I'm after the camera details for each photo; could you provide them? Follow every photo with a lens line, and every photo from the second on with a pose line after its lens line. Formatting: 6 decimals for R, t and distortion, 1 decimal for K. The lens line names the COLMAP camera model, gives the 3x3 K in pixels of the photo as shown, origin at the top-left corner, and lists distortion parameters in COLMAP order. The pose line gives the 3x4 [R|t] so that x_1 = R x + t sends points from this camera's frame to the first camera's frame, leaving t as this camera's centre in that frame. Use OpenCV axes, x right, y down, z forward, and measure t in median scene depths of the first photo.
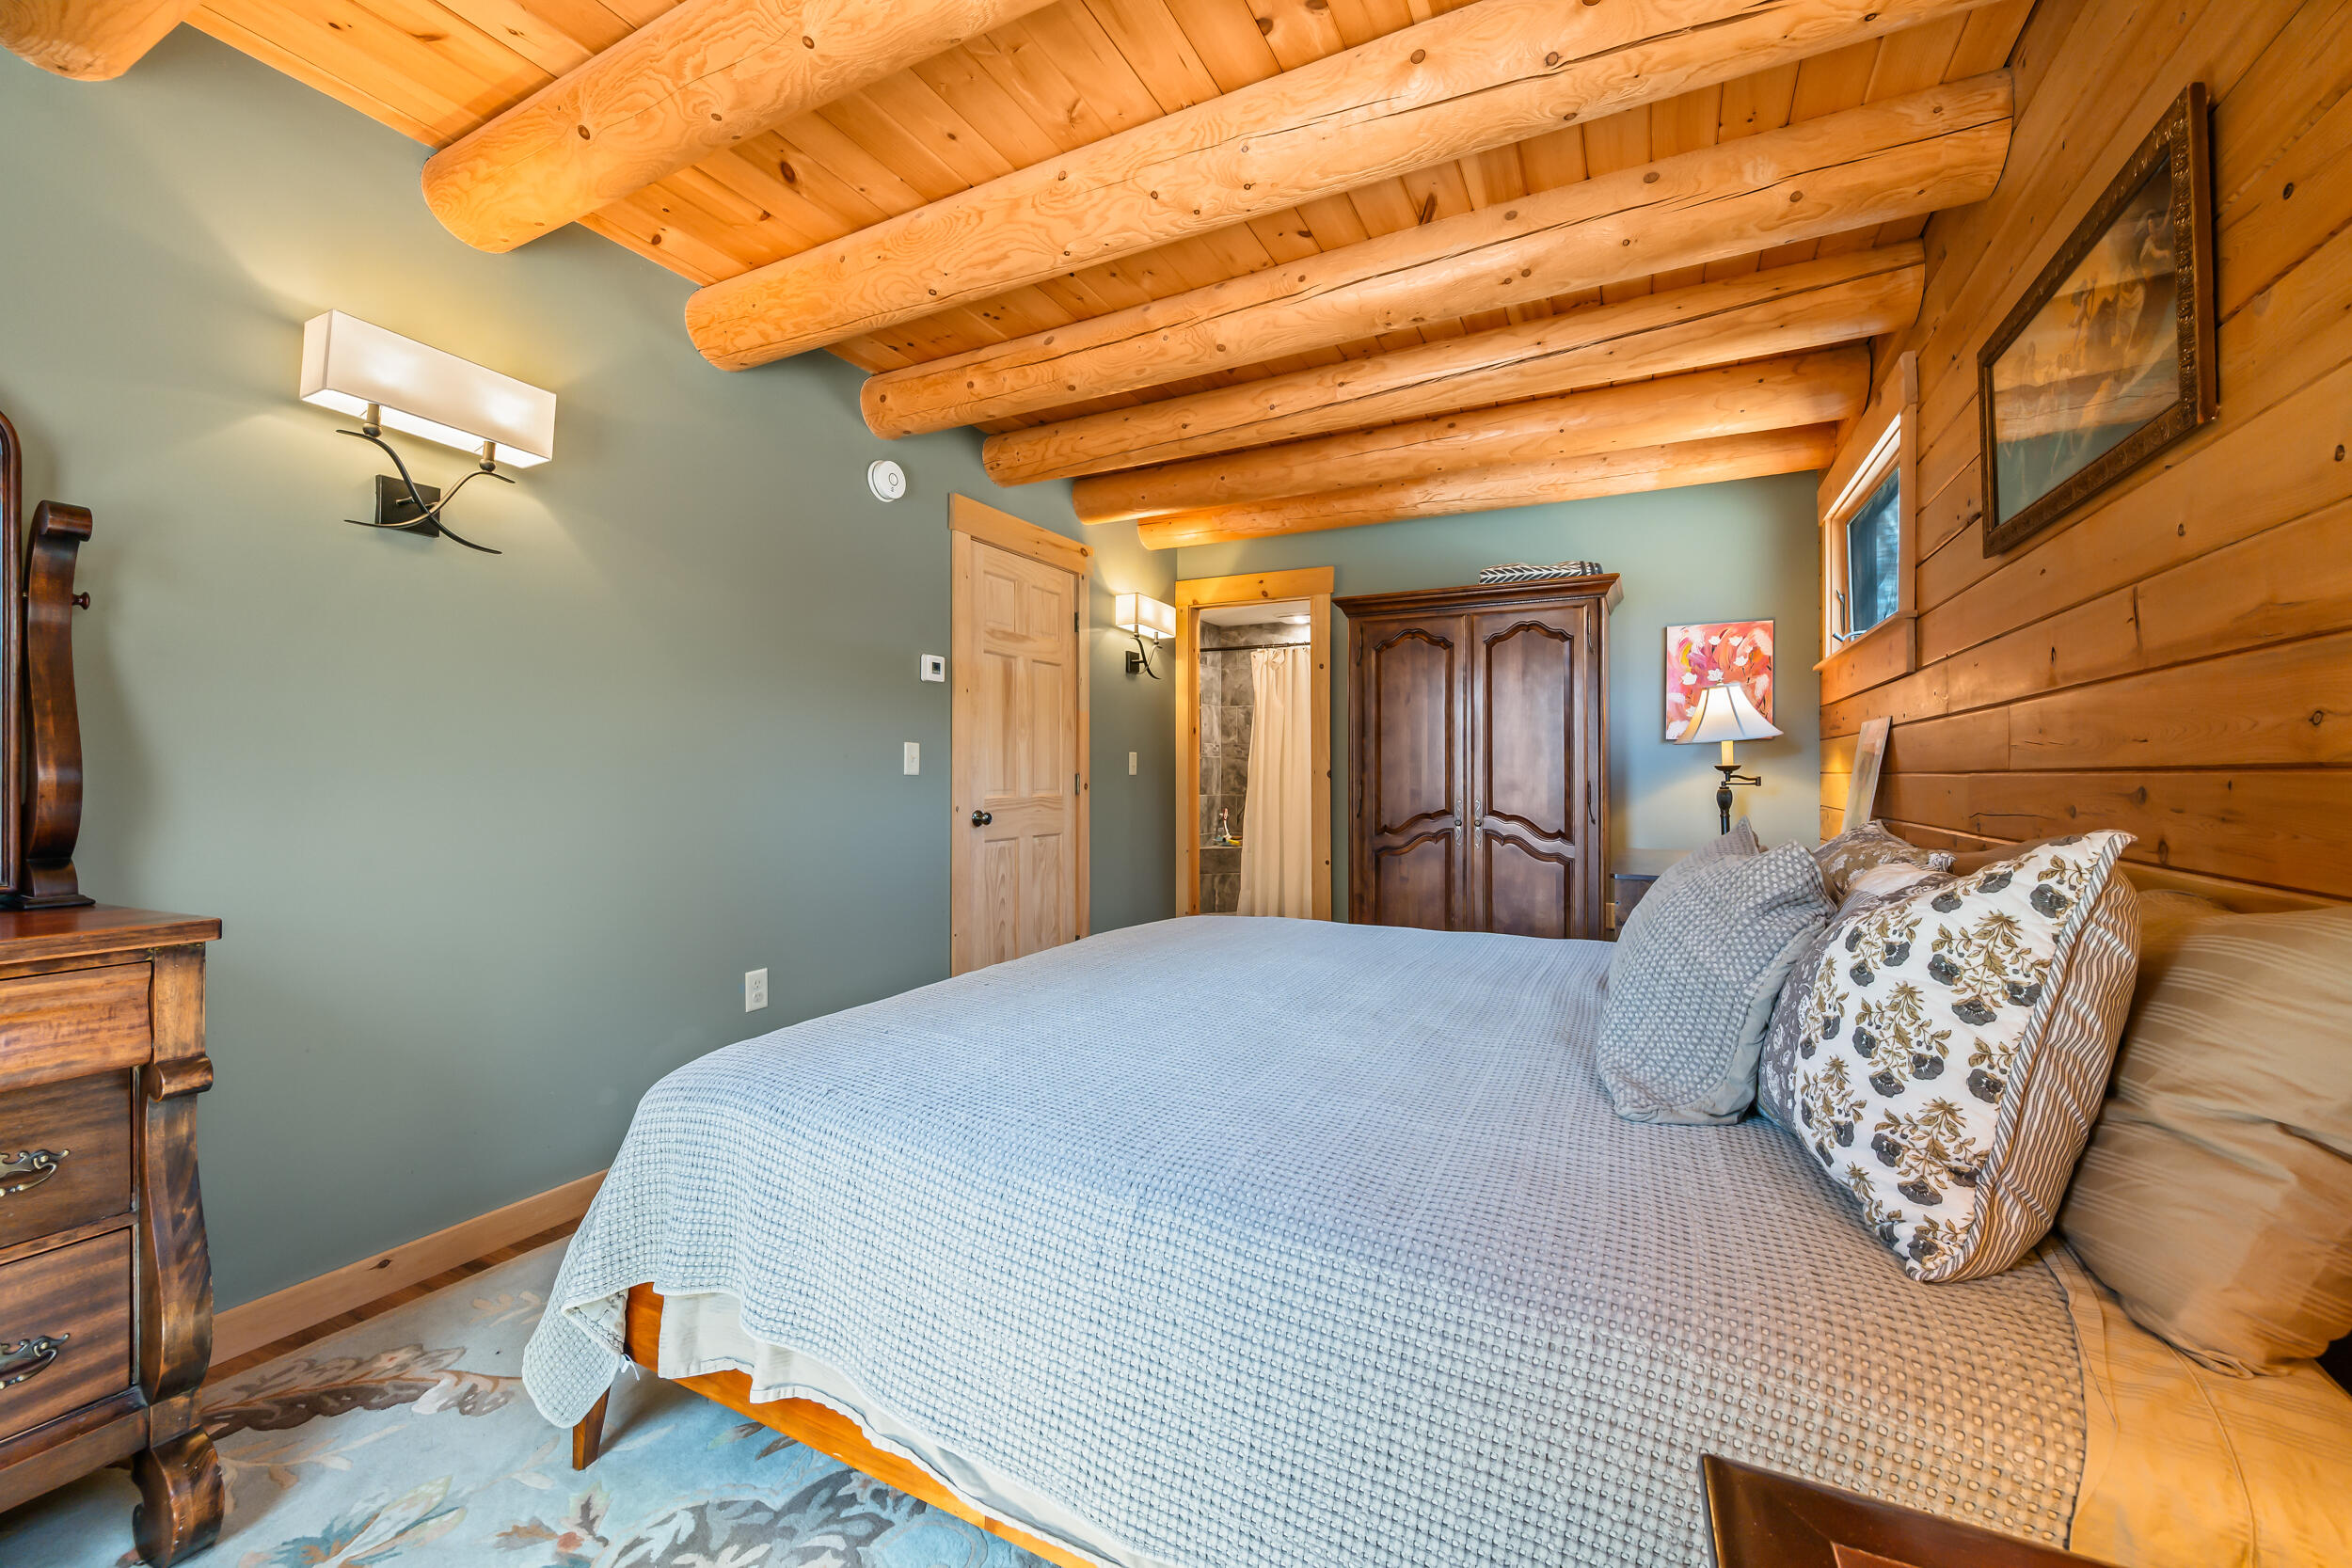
lens RADIAL K [[922.6, 0, 1181.2], [0, 922.6, 772.2], [0, 0, 1]] dist [-0.000877, -0.000073]
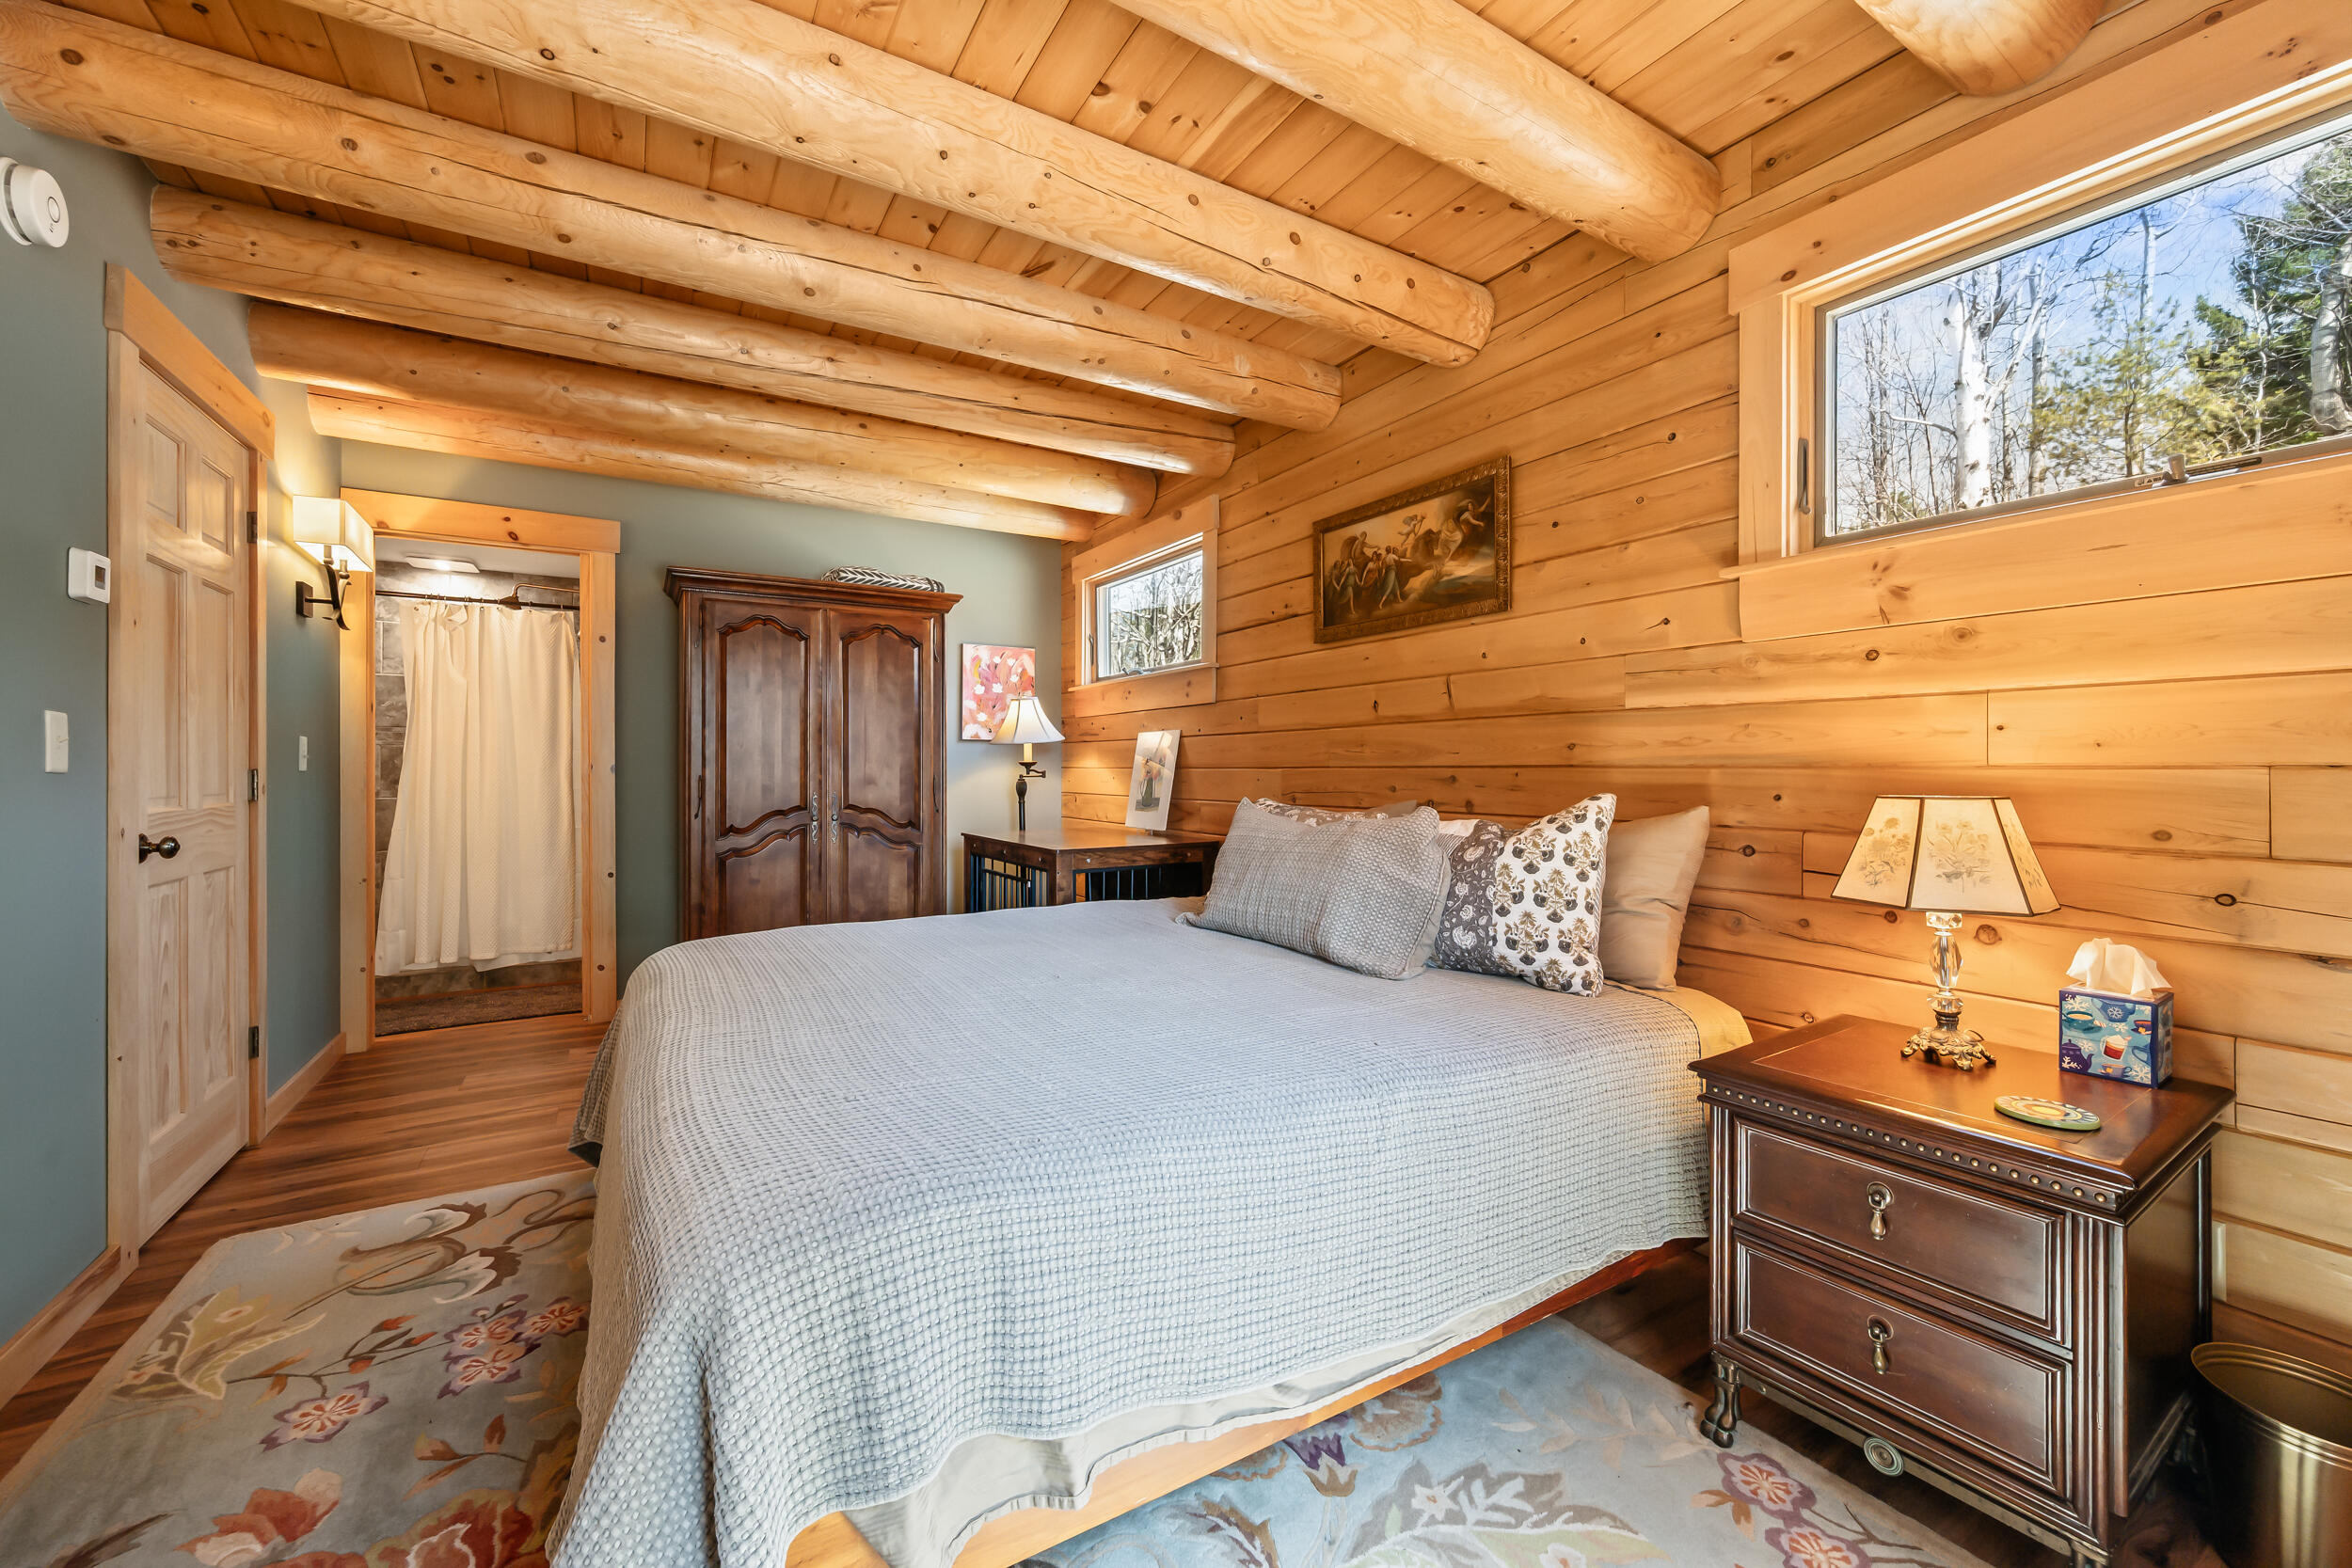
lens RADIAL K [[922.6, 0, 1187.8], [0, 922.6, 773.0], [0, 0, 1]] dist [-0.000877, -0.000073]
pose [[0.526387, -0.004728, 0.850232, -0.355793], [-0.001511, 0.999978, 0.006496, -0.000807], [-0.850244, -0.004704, 0.526368, 0.147119]]
